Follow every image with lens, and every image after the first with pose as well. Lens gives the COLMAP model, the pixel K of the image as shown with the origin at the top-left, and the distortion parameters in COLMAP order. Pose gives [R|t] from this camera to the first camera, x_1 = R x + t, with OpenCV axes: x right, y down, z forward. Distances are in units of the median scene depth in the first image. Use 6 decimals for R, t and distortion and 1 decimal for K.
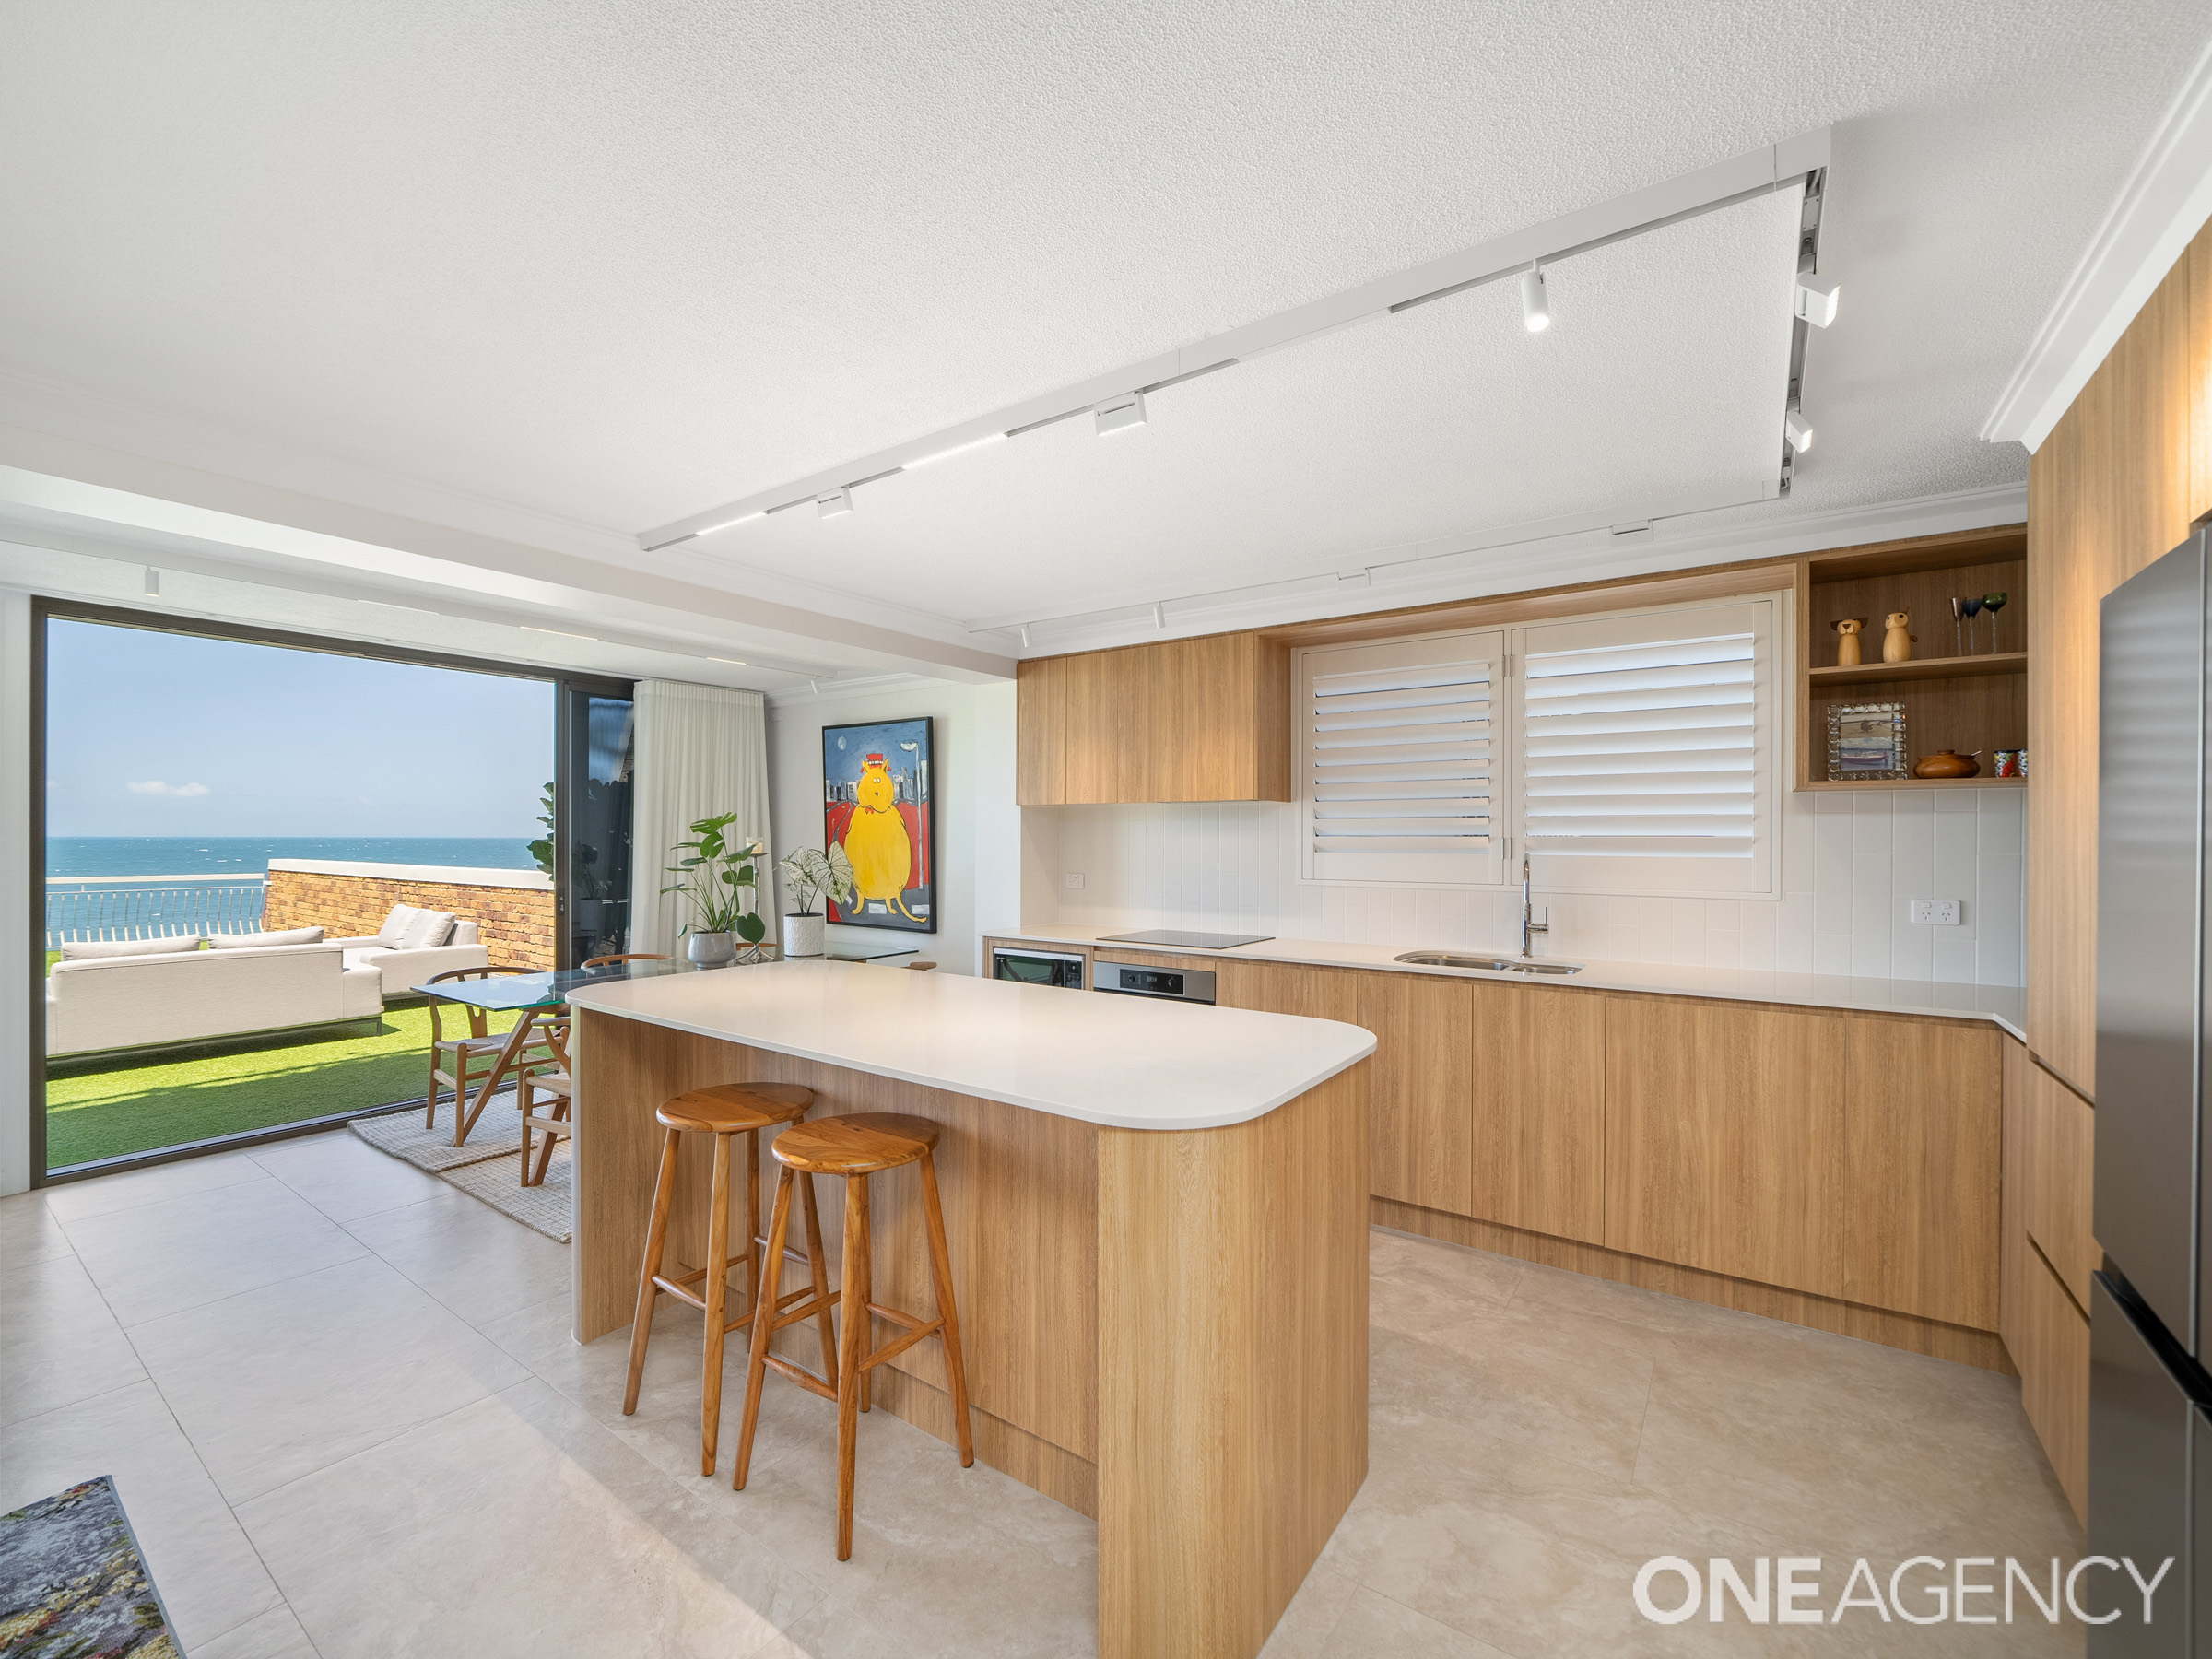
lens RADIAL K [[898.0, 0, 1104.1], [0, 898.0, 839.6], [0, 0, 1]] dist [-0.012948, 0.000158]
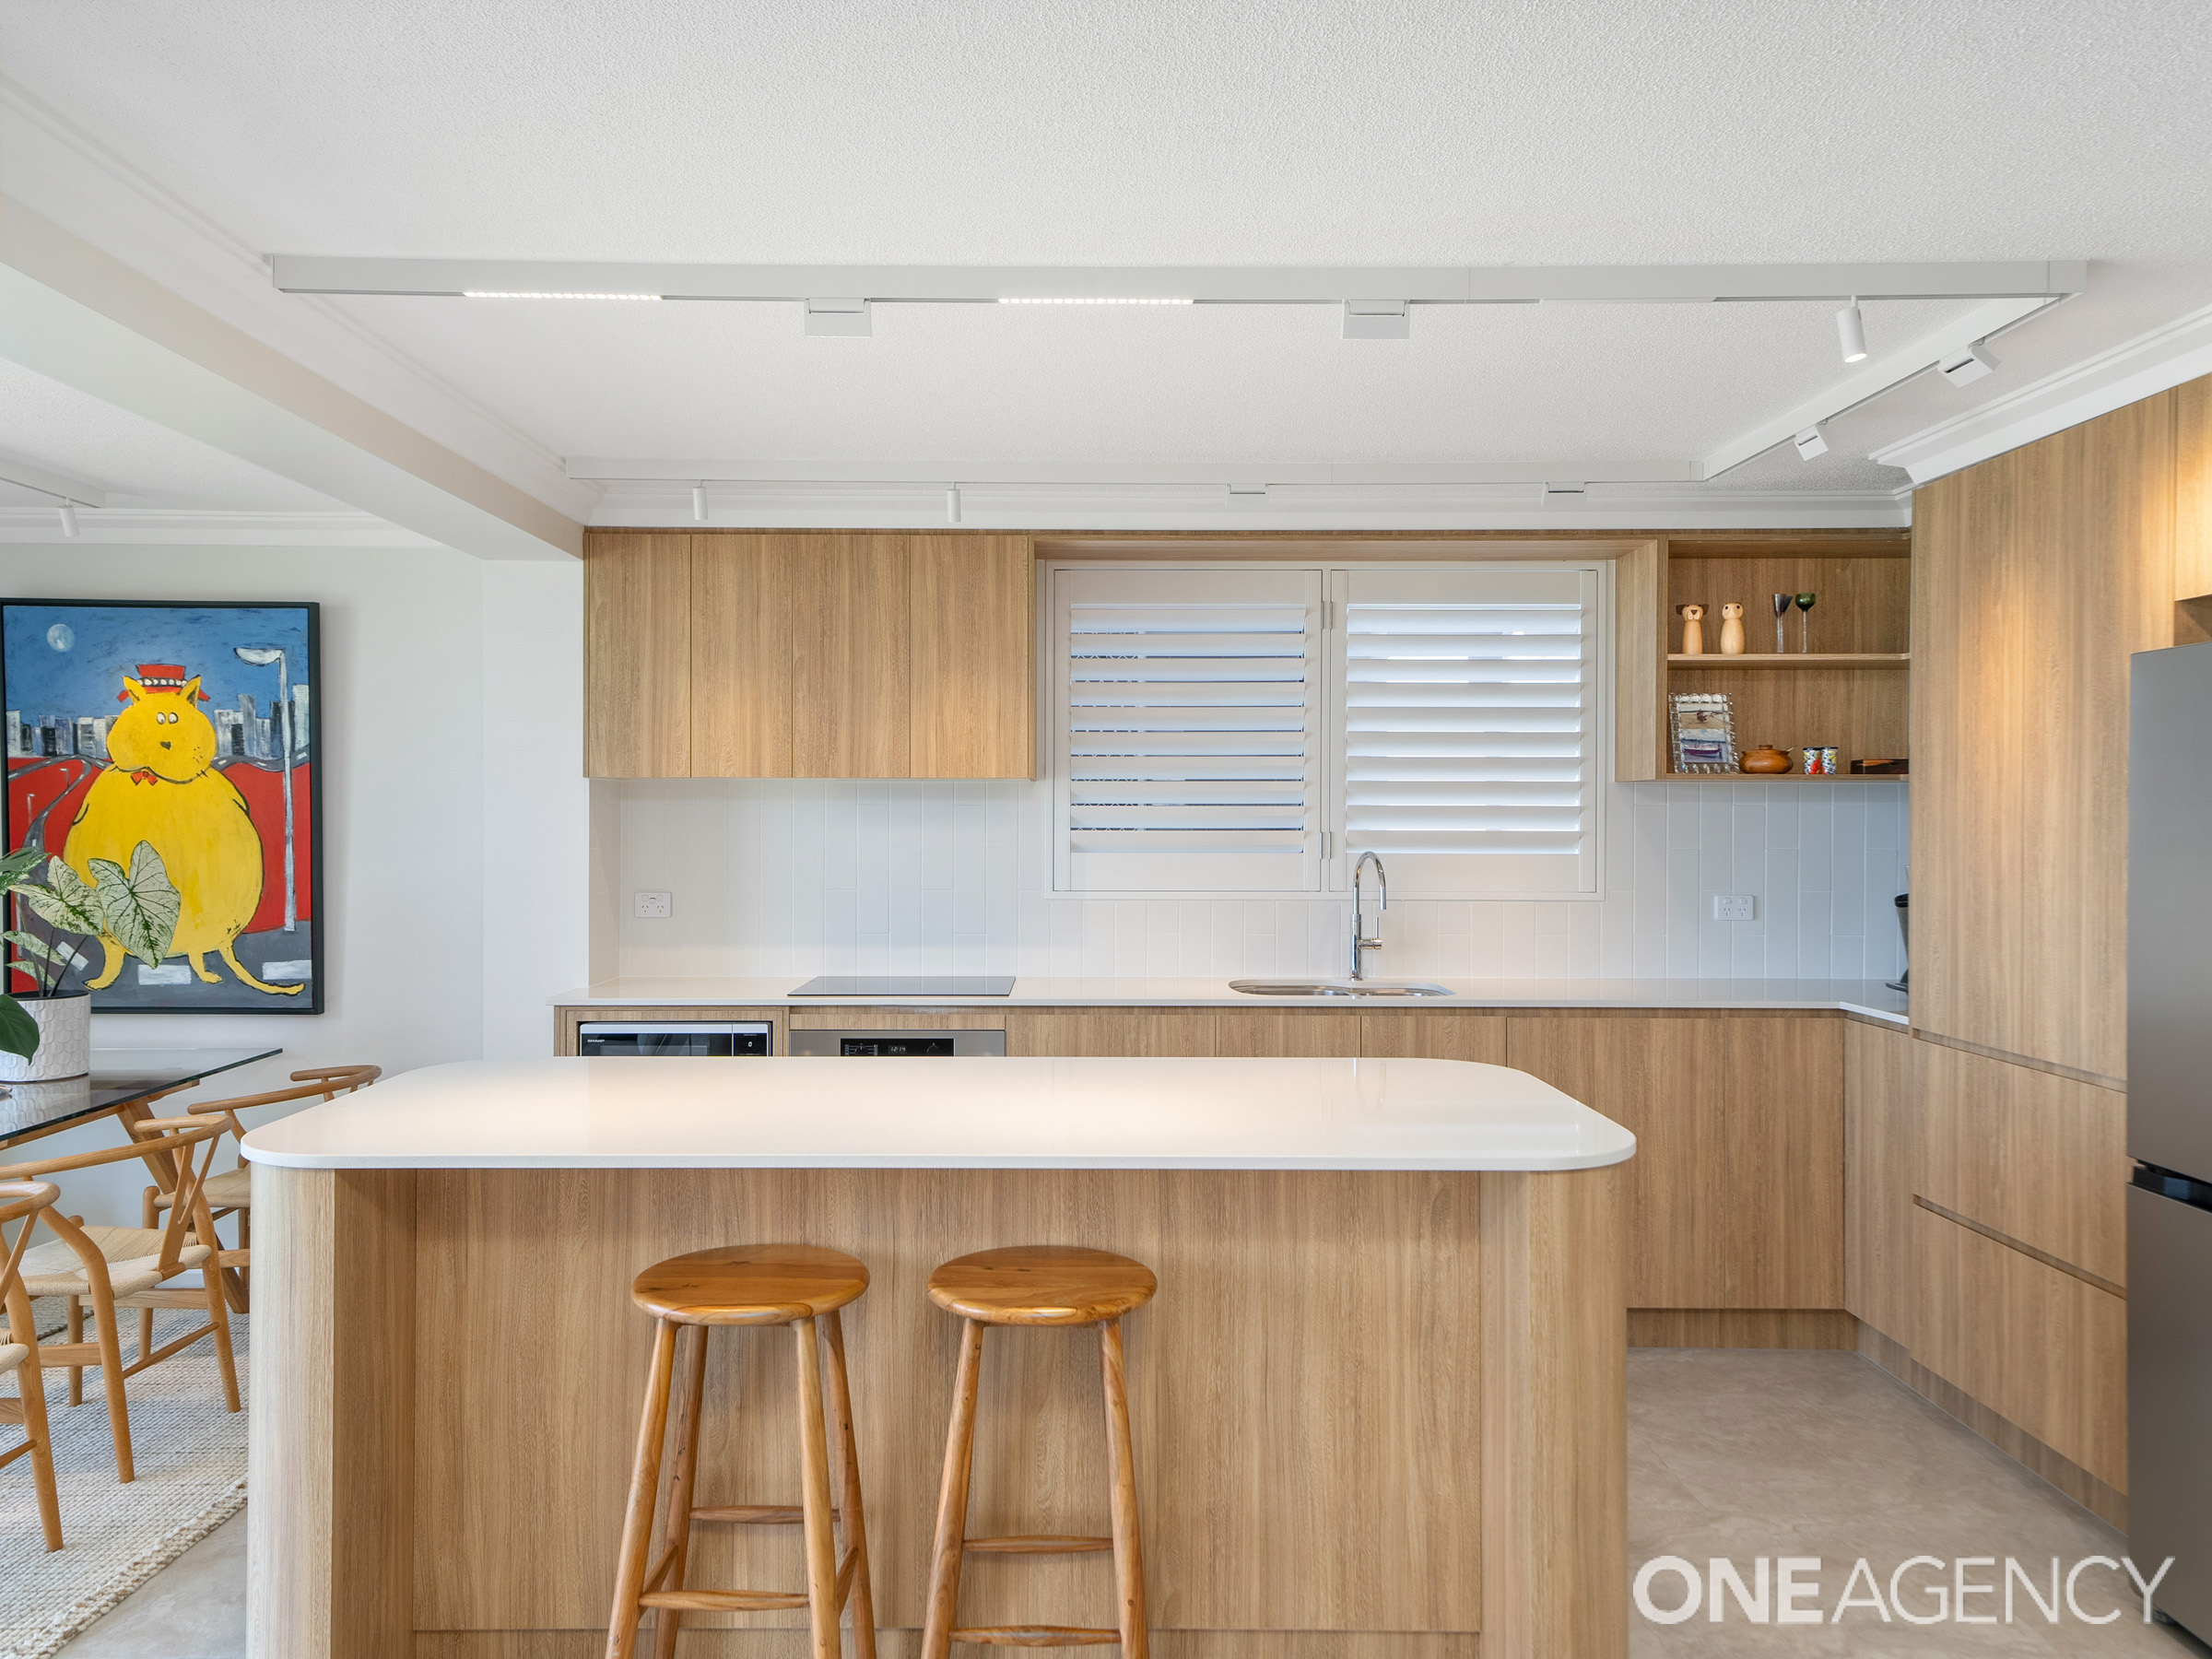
lens RADIAL K [[1511.9, 0, 1106.0], [0, 1511.9, 829.5], [0, 0, 1]] dist [0.027829, -0.000825]
pose [[0.828004, -0.004104, 0.560707, -0.464734], [0.001664, 0.999987, 0.004863, -0.011161], [-0.560720, -0.003094, 0.828000, -0.000518]]
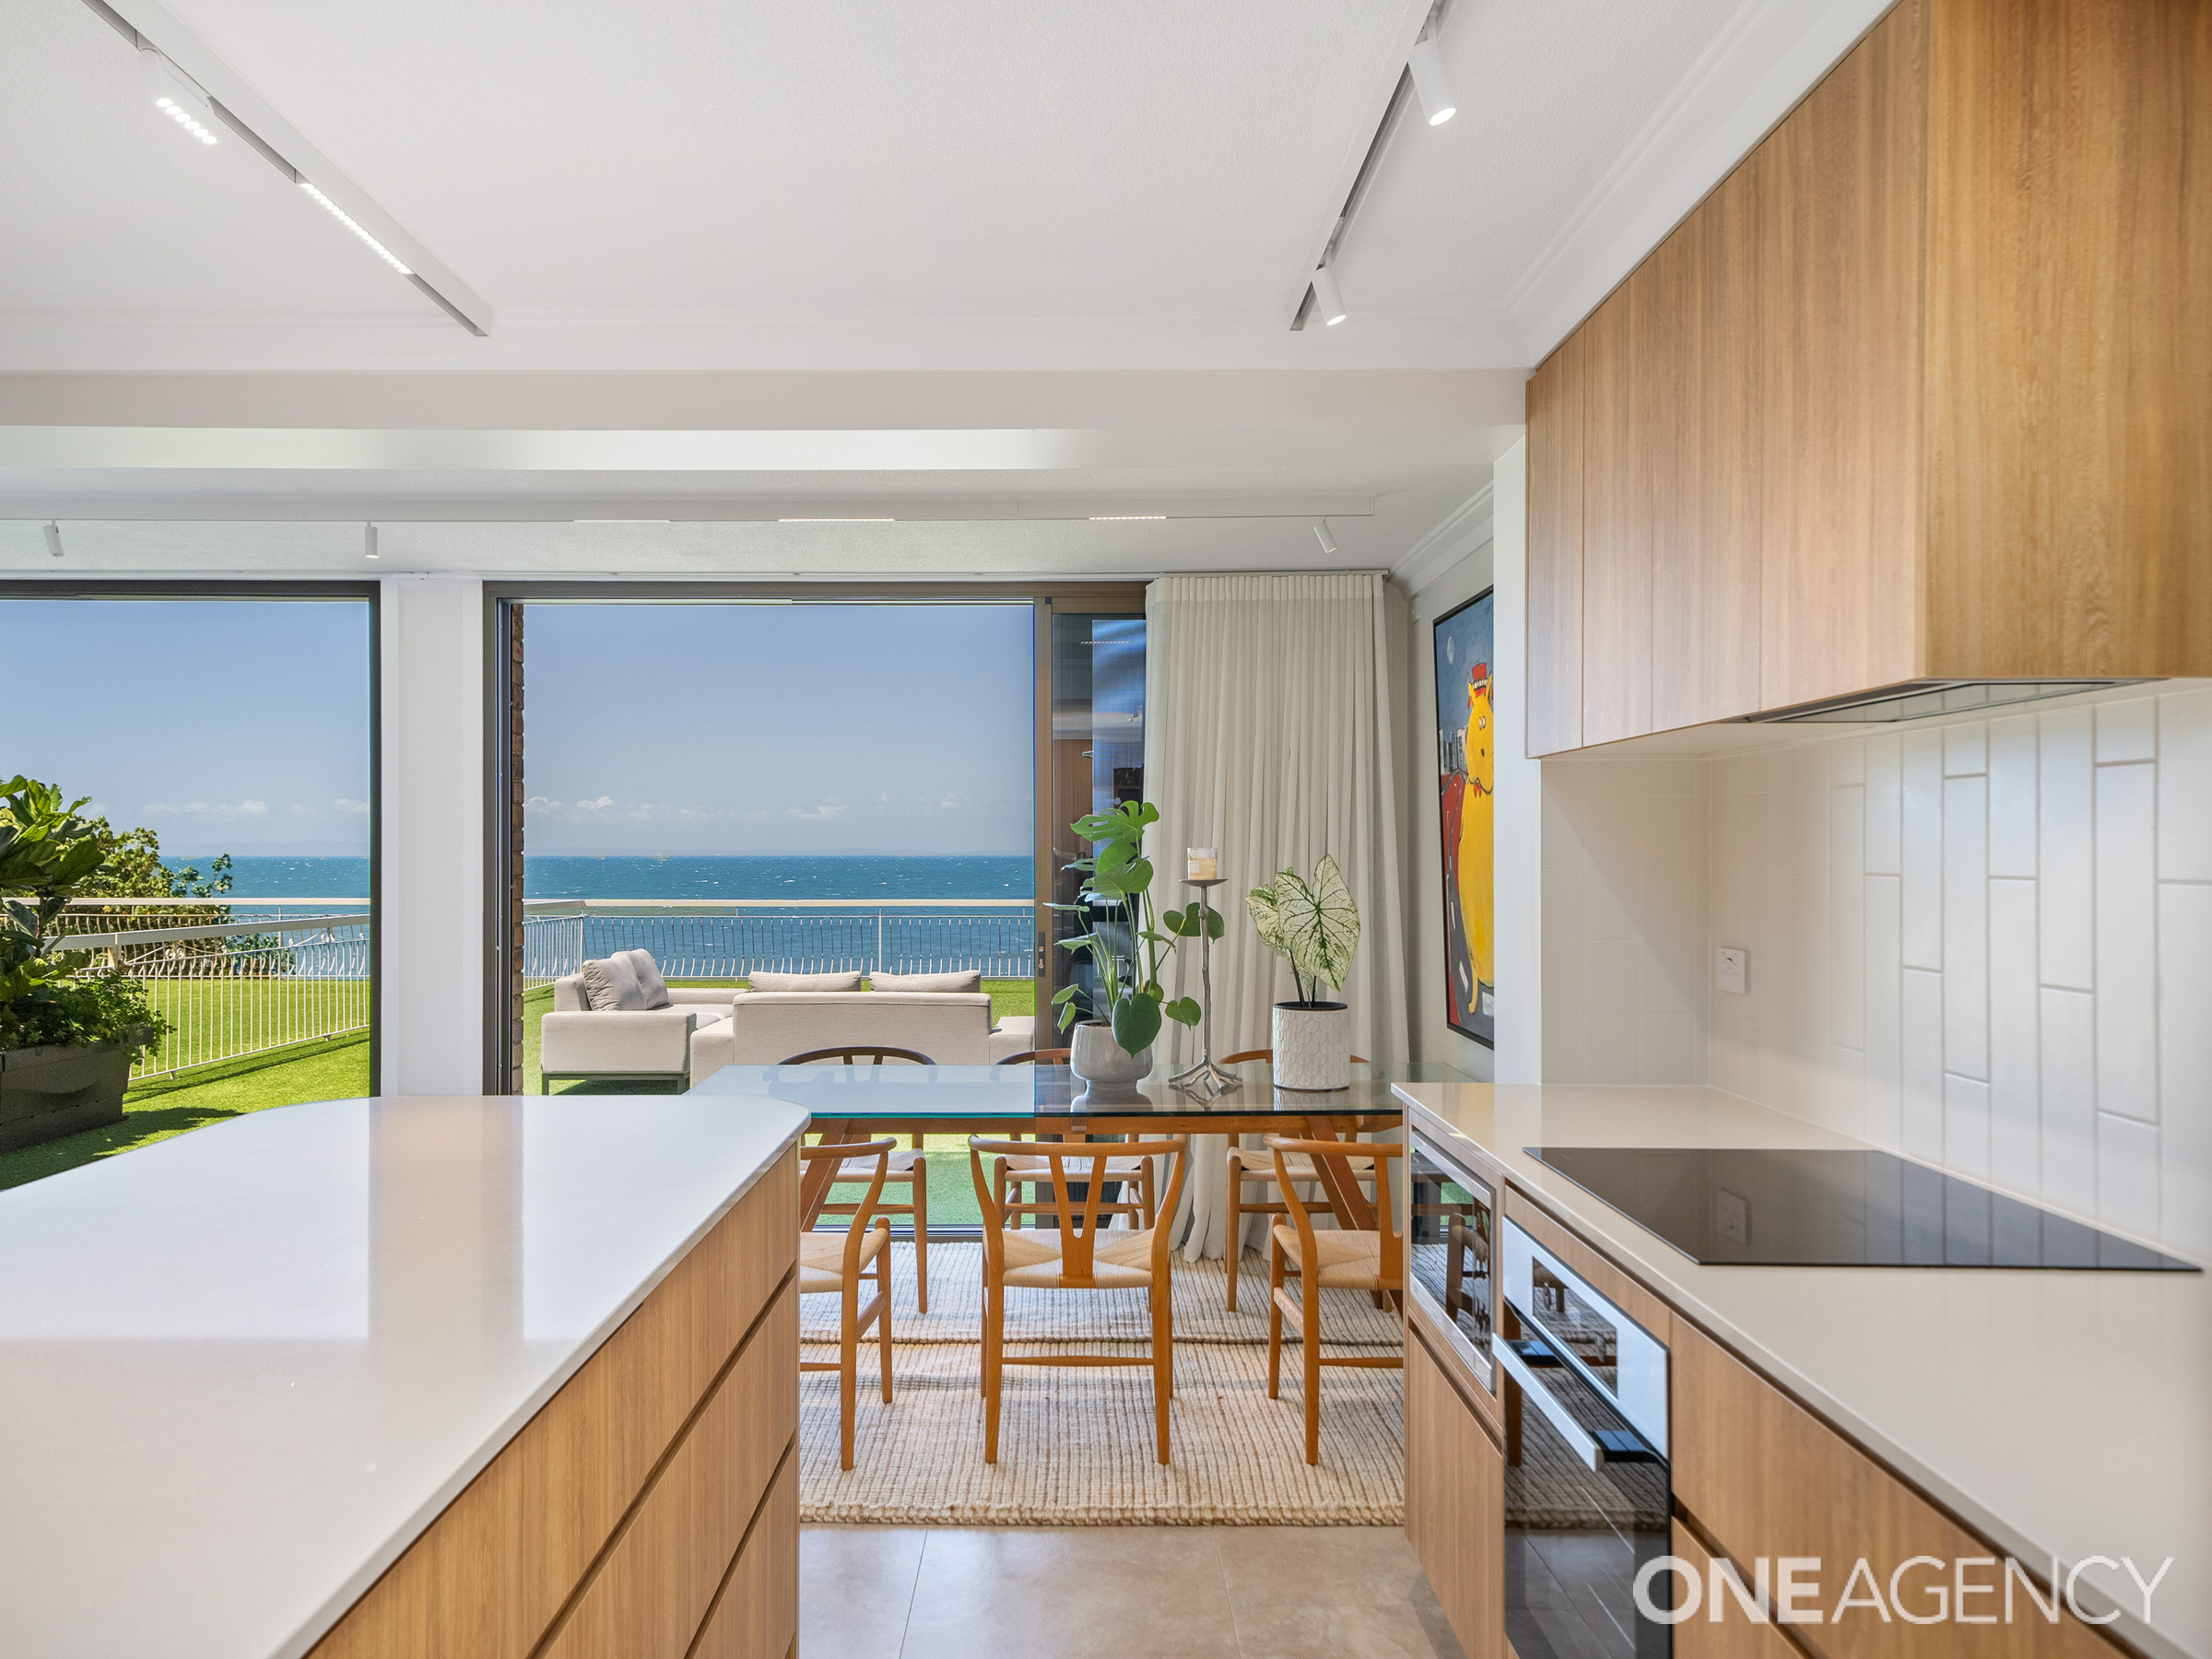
lens RADIAL K [[1514.9, 0, 1106.0], [0, 1514.9, 829.5], [0, 0, 1]] dist [0.065852, 0.001092]
pose [[0.577243, -0.015623, -0.816423, 0.404433], [0.000891, 0.999828, -0.018503, 0.003940], [0.816572, 0.009953, 0.577157, 0.615320]]
